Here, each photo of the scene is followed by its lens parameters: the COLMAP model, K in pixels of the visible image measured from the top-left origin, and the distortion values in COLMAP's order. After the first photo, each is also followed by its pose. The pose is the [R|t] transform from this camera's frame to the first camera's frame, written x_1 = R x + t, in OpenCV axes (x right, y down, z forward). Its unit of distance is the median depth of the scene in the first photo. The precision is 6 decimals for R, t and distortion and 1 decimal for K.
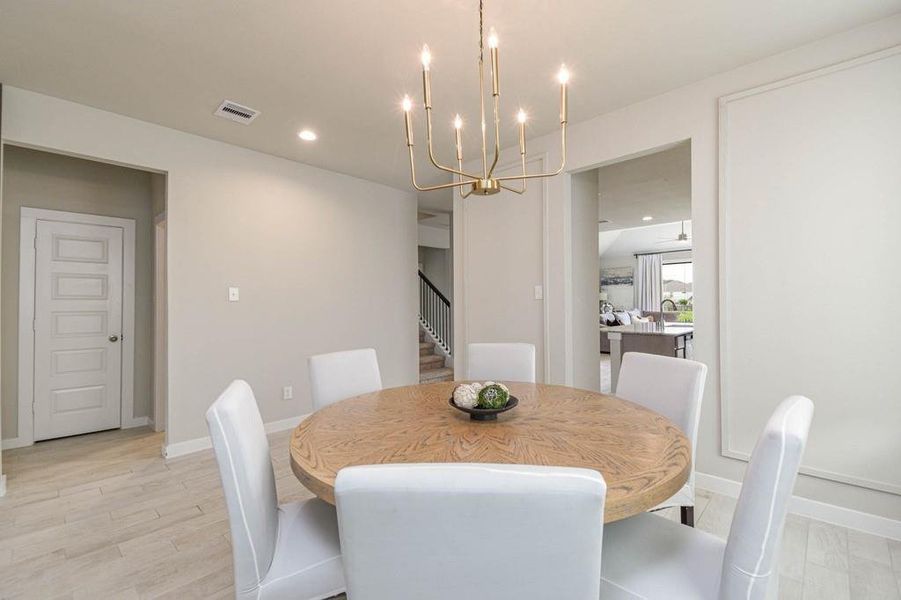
lens RADIAL K [[379.4, 0, 450.5], [0, 379.4, 300.0], [0, 0, 1]] dist [0.001119, 0.000030]
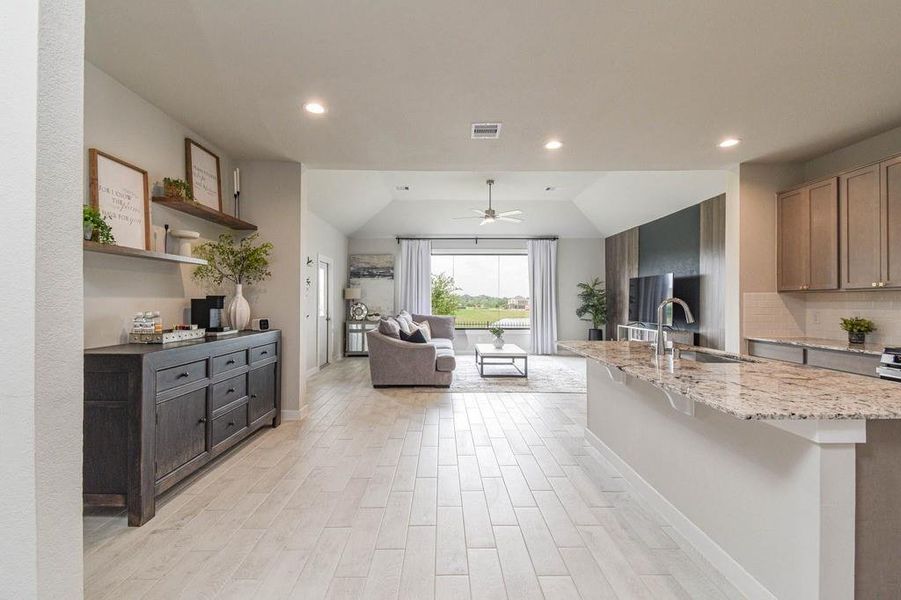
lens RADIAL K [[396.2, 0, 444.4], [0, 396.2, 303.1], [0, 0, 1]] dist [0.000909, -0.000081]
pose [[0.712159, 0.009223, 0.701958, 0.012568], [-0.016571, 0.999856, 0.003675, 0.002455], [-0.701823, -0.014249, 0.712209, 0.383557]]
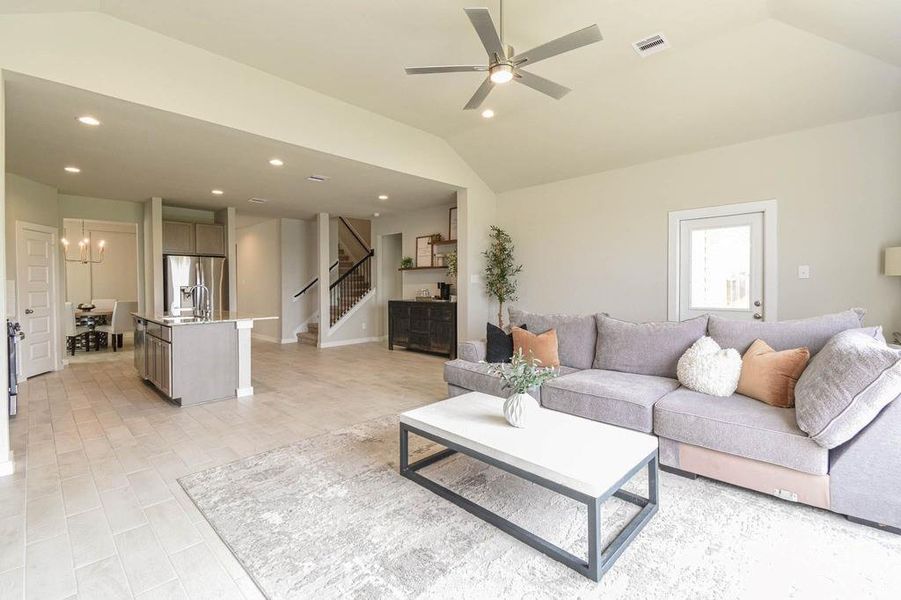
lens RADIAL K [[400.9, 0, 449.0], [0, 400.9, 283.3], [0, 0, 1]] dist [0.001030, -0.000107]
pose [[-0.004719, -0.000645, -0.999989, 0.672469], [0.015870, 0.999874, -0.000719, 0.000845], [0.999863, -0.015874, -0.004708, 0.707706]]
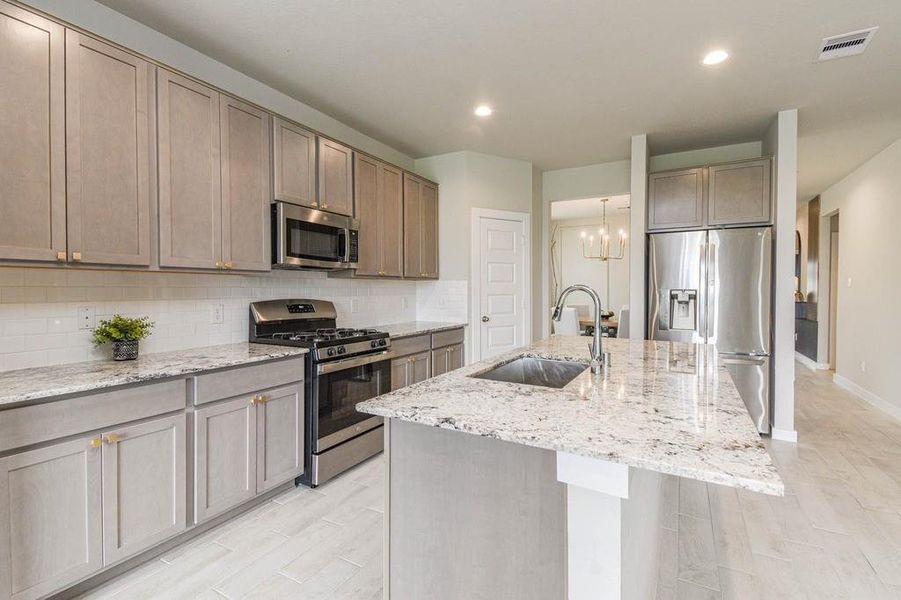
lens RADIAL K [[414.9, 0, 451.7], [0, 414.9, 295.7], [0, 0, 1]] dist [0.003026, 0.000071]
pose [[-0.967593, 0.006697, -0.252427, 0.343615], [0.004829, 0.999956, 0.008019, 0.000130], [0.252469, 0.006540, -0.967583, 0.586427]]
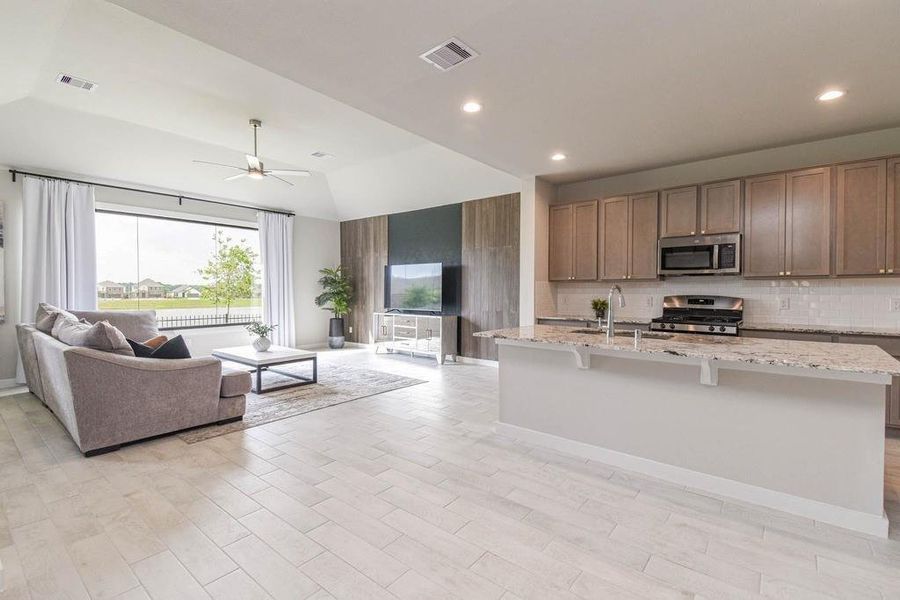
lens RADIAL K [[398.2, 0, 461.3], [0, 398.2, 292.9], [0, 0, 1]] dist [0.003897, 0.000201]
pose [[-0.108056, 0.002033, 0.994143, 0.021224], [-0.009984, 0.999945, -0.003130, 0.005170], [-0.994095, -0.010264, -0.108030, 0.573907]]
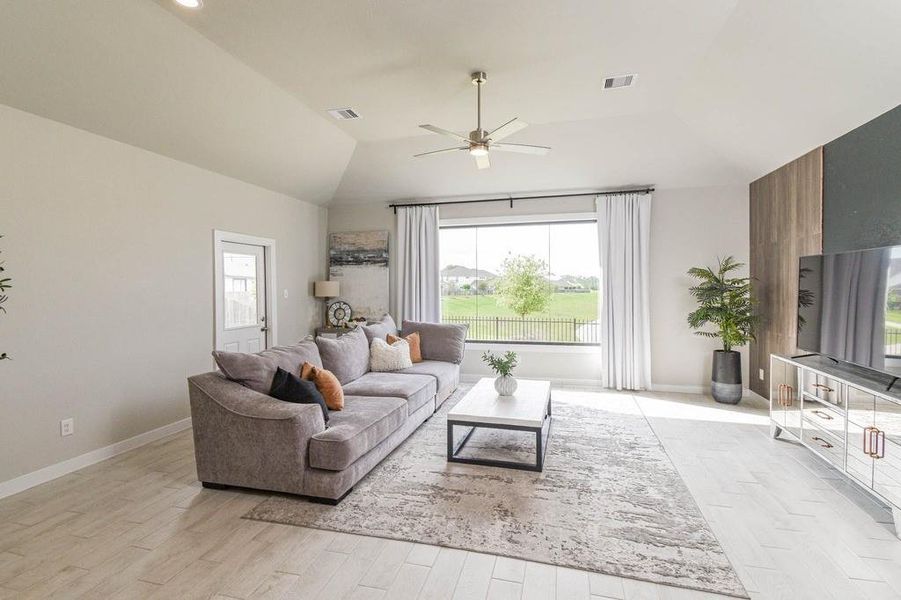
lens RADIAL K [[414.9, 0, 451.7], [0, 414.9, 295.7], [0, 0, 1]] dist [0.003026, 0.000071]
pose [[0.870780, -0.006356, 0.491632, 0.285289], [-0.008953, 0.999546, 0.028781, -0.017589], [-0.491591, -0.029463, 0.870328, 0.483367]]
